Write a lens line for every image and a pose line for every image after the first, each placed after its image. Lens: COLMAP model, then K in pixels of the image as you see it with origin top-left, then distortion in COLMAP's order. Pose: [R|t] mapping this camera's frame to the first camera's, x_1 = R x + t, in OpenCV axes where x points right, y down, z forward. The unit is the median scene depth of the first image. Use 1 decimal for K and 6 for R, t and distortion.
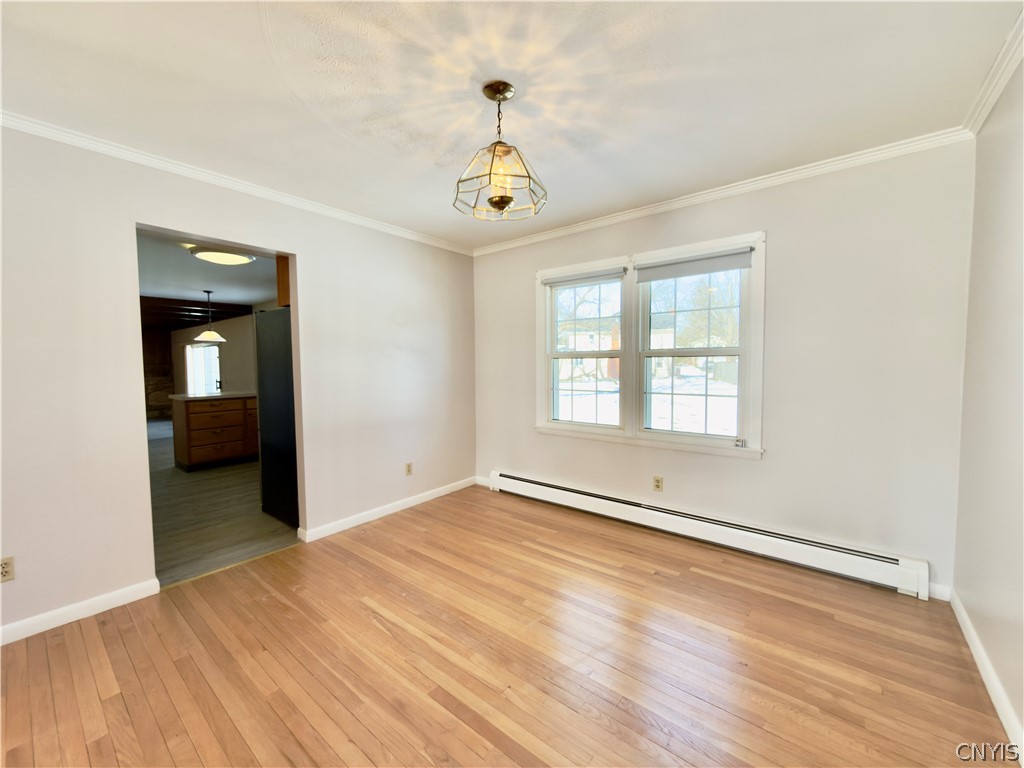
lens RADIAL K [[408.5, 0, 510.9], [0, 408.5, 384.8], [0, 0, 1]] dist [0.000341, 0.000132]
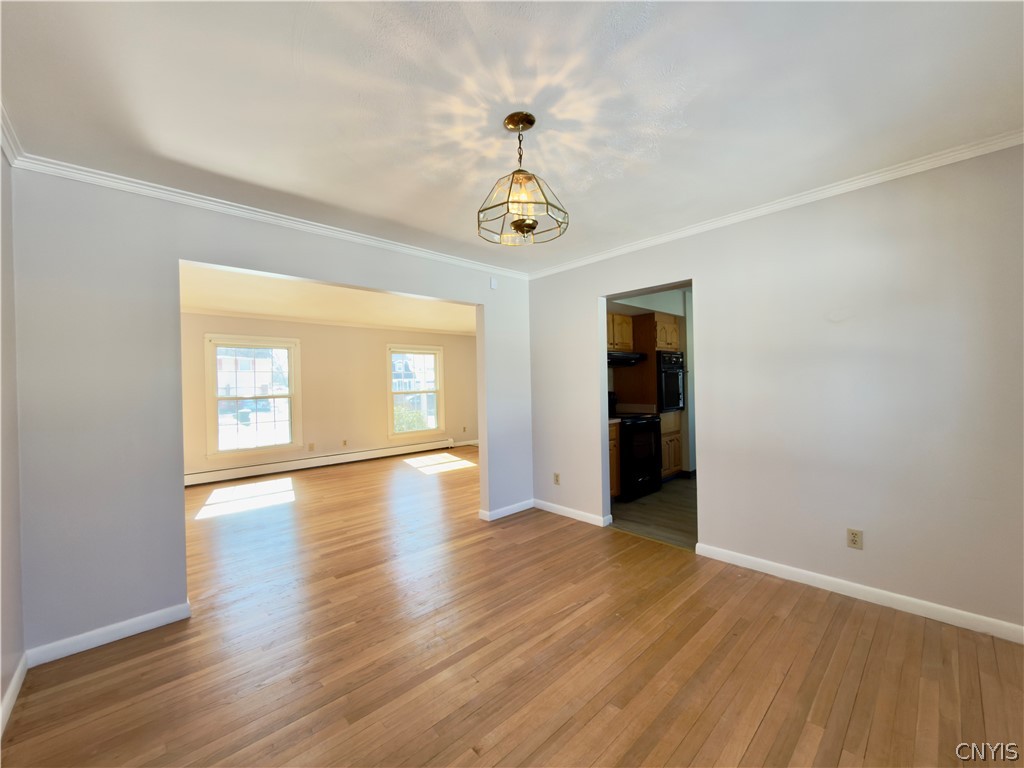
lens RADIAL K [[408.5, 0, 510.9], [0, 408.5, 384.8], [0, 0, 1]] dist [0.000341, 0.000132]
pose [[-0.131590, 0.012865, -0.991221, 0.768604], [-0.031980, 0.999340, 0.017216, -0.056921], [0.990788, 0.033965, -0.131092, 0.872184]]
